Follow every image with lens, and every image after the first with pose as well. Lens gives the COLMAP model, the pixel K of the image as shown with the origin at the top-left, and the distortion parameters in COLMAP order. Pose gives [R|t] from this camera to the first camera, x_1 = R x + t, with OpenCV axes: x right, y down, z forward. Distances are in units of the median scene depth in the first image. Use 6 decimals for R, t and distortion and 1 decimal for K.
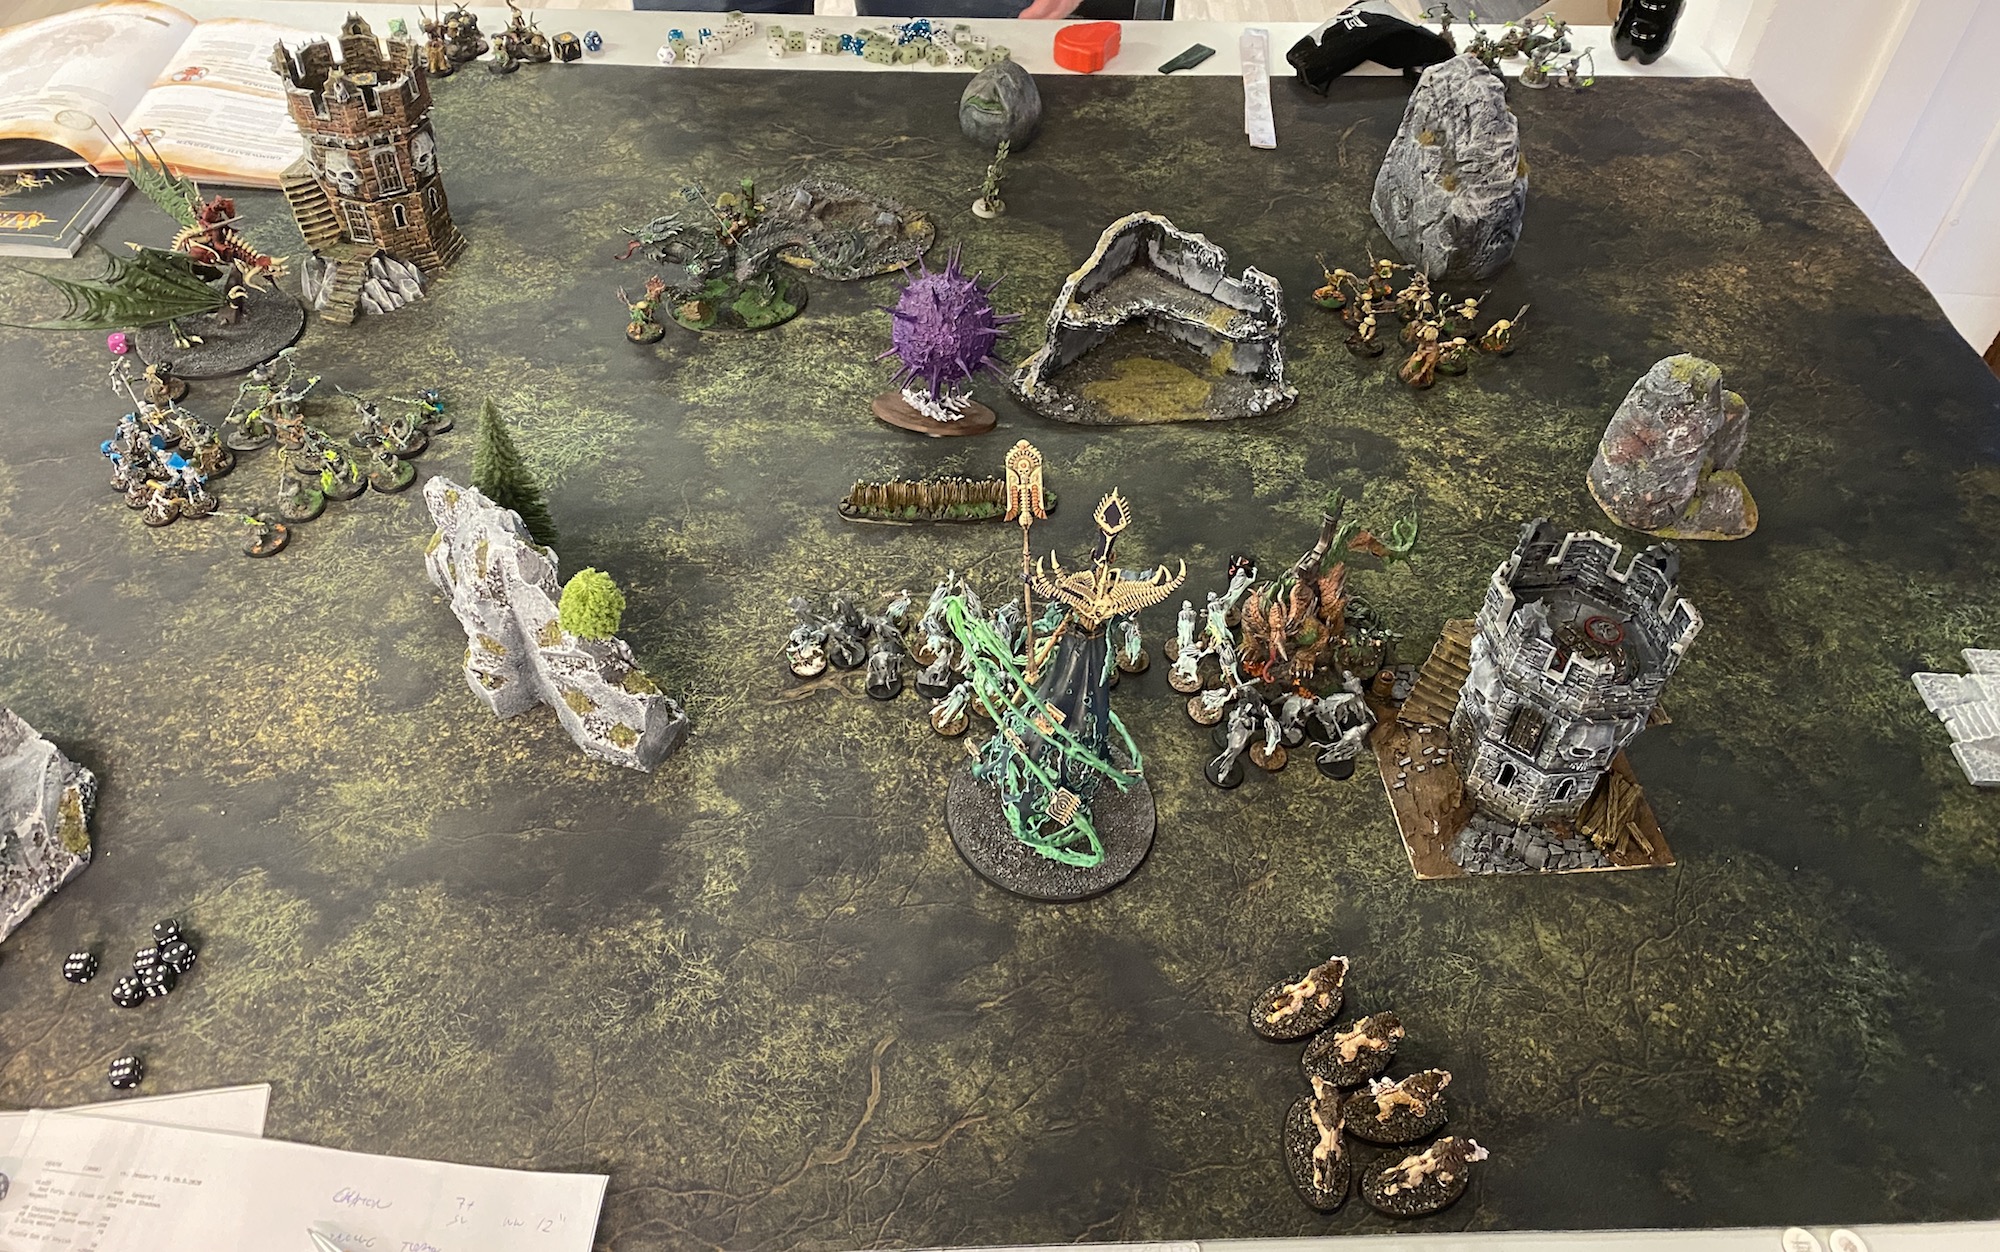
lens RADIAL K [[1490.8, 0, 1004.6], [0, 1490.8, 520.2], [0, 0, 1]] dist [0.006598, -0.009430]
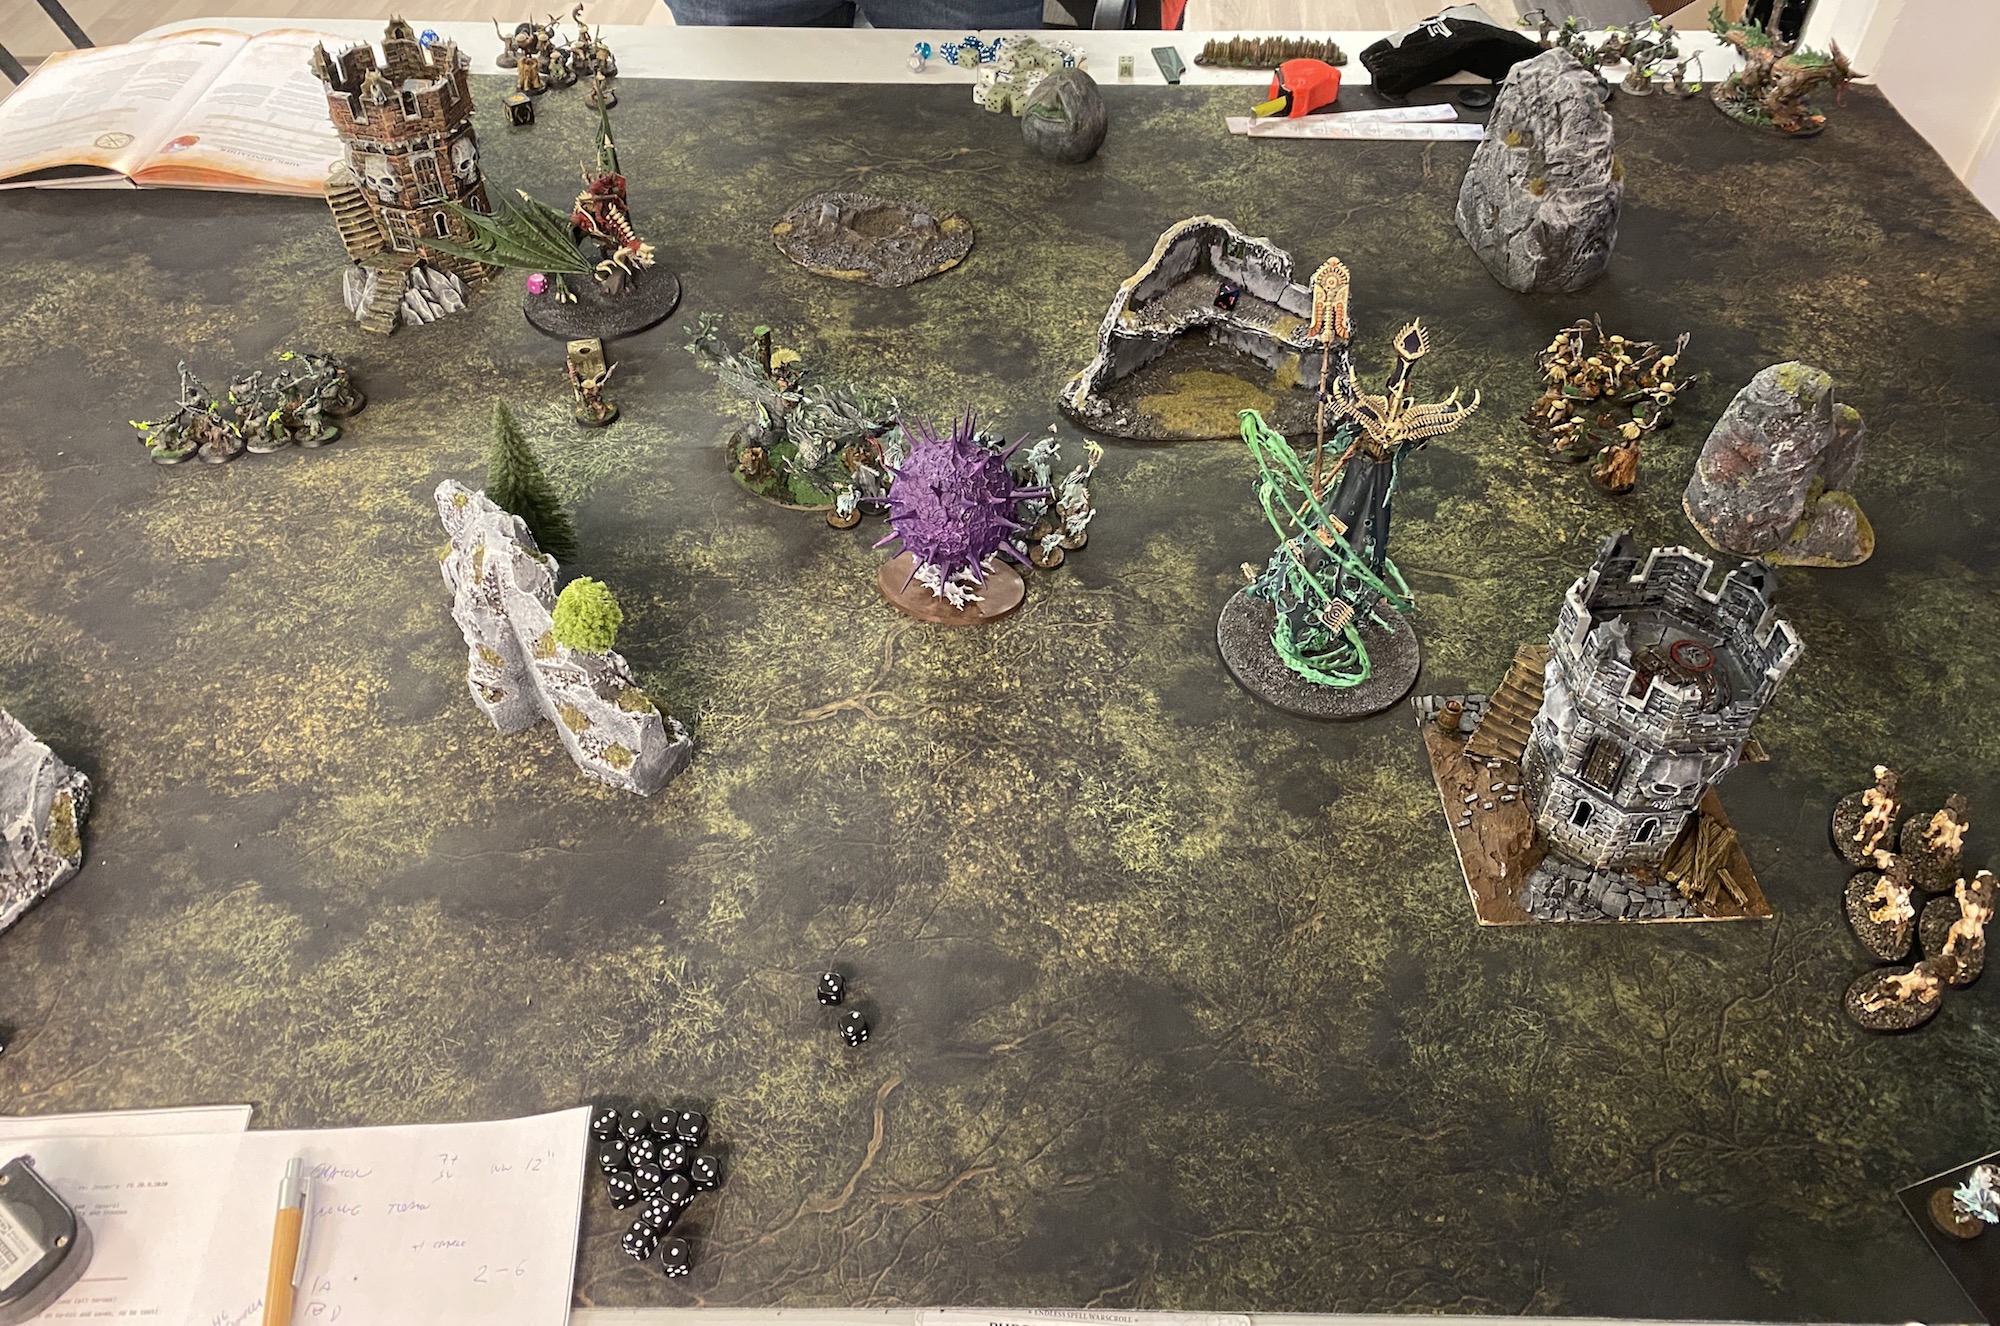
lens RADIAL K [[1500.2, 0, 1004.8], [0, 1500.2, 562.0], [0, 0, 1]] dist [0.000256, 0.002482]
pose [[0.997823, 0.010708, -0.065074, 0.040554], [-0.011008, 0.999930, -0.004254, 0.023623], [0.065024, 0.004961, 0.997871, 0.058855]]
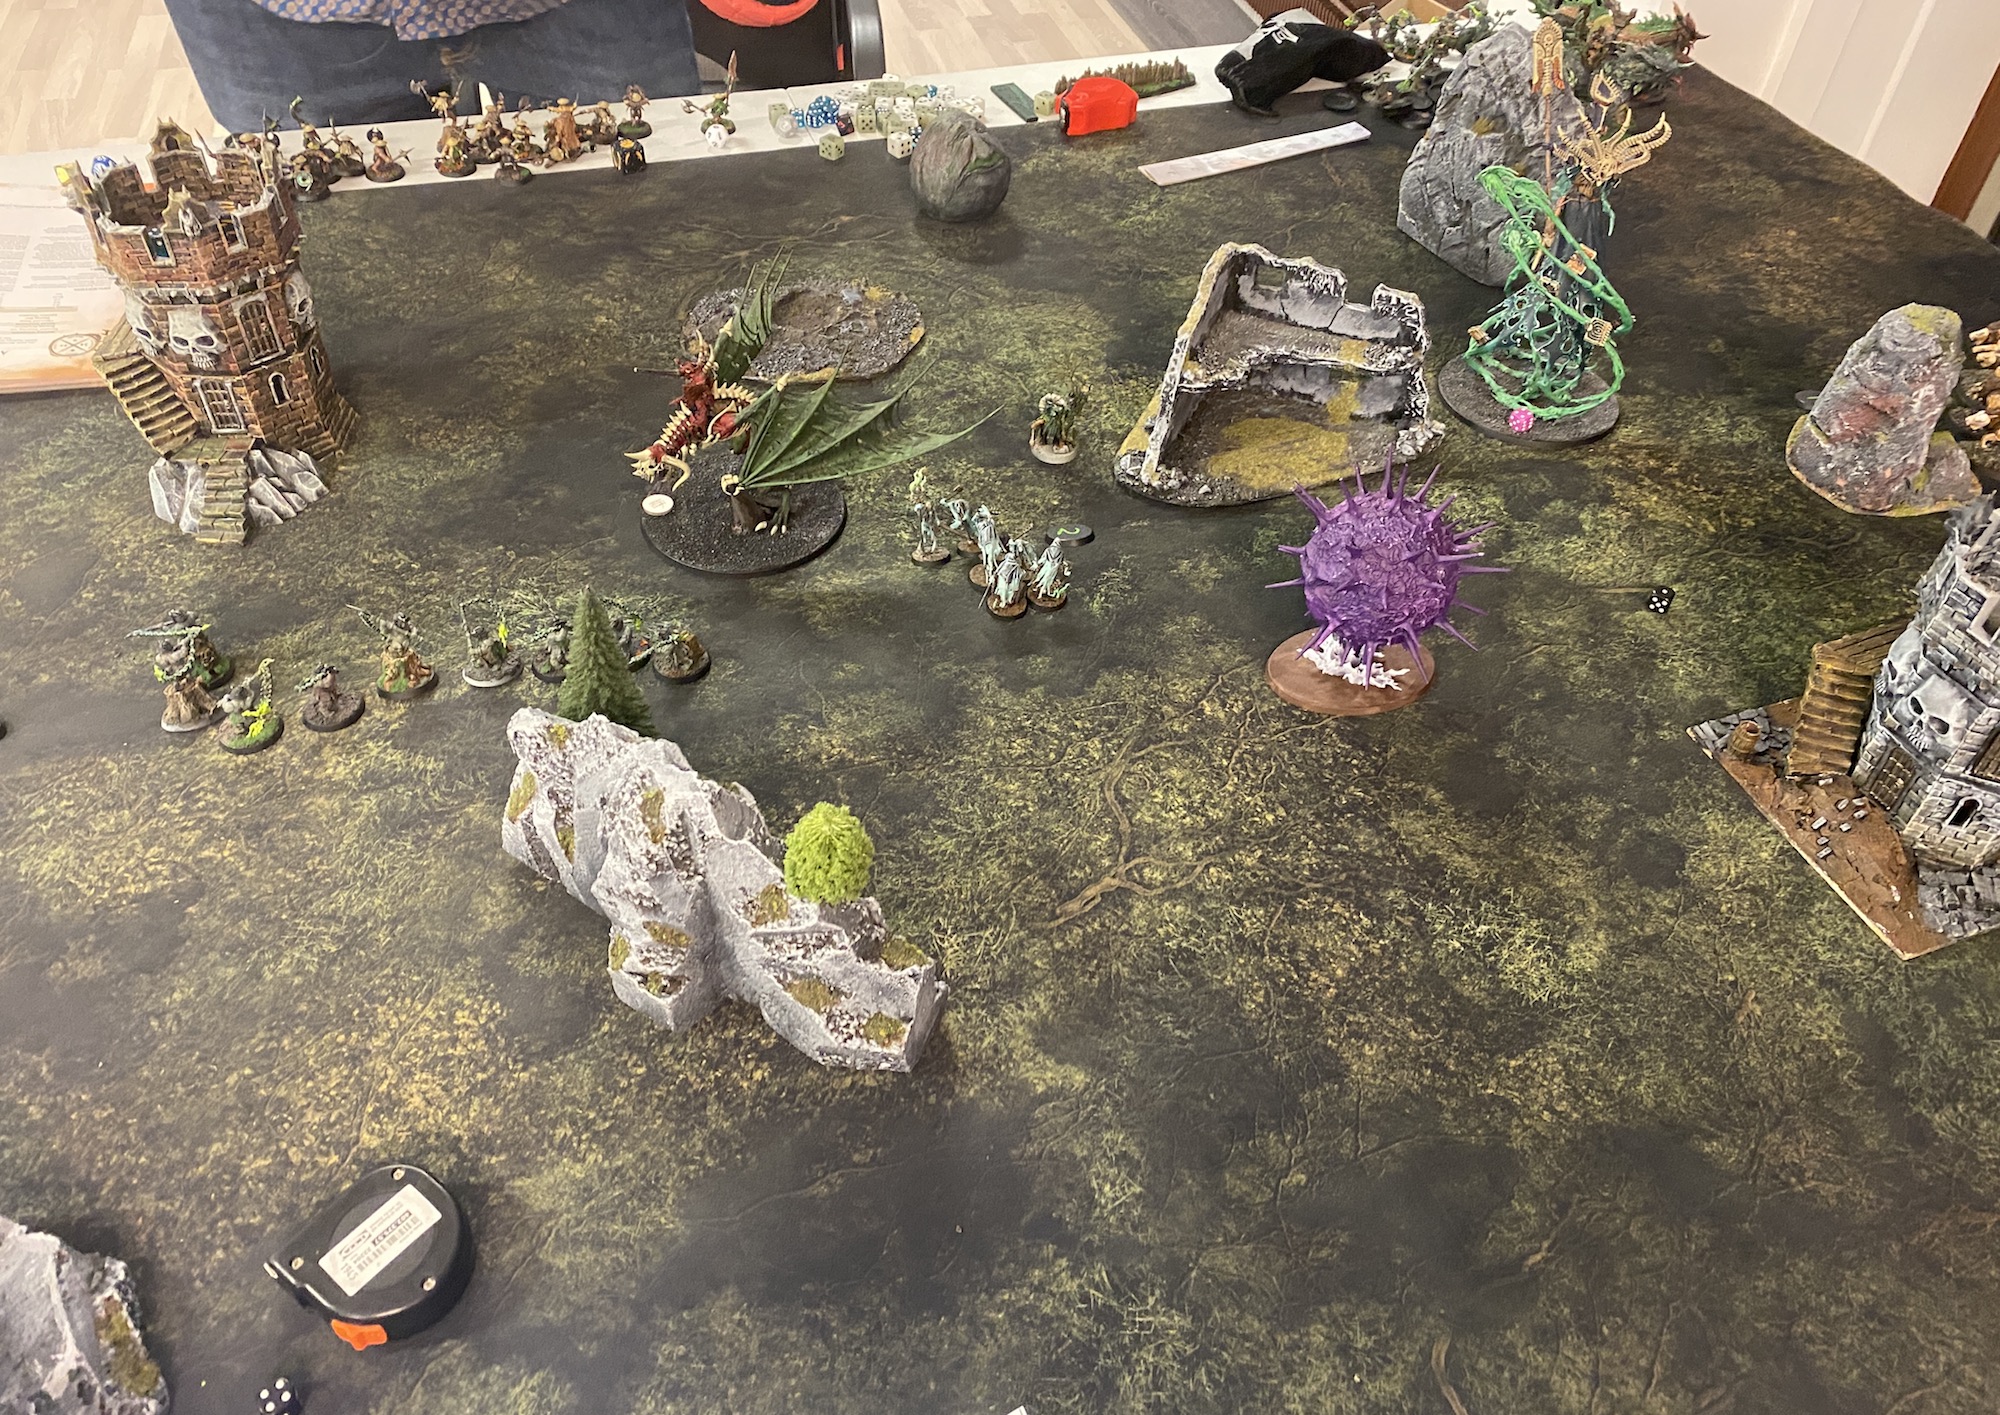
lens RADIAL K [[1496.8, 0, 1020.8], [0, 1496.8, 669.1], [0, 0, 1]] dist [-0.003236, 0.006907]
pose [[0.963150, -0.189146, 0.191222, -0.296896], [0.186354, 0.981940, 0.032653, -0.030993], [-0.193945, 0.004185, 0.981003, 0.271441]]
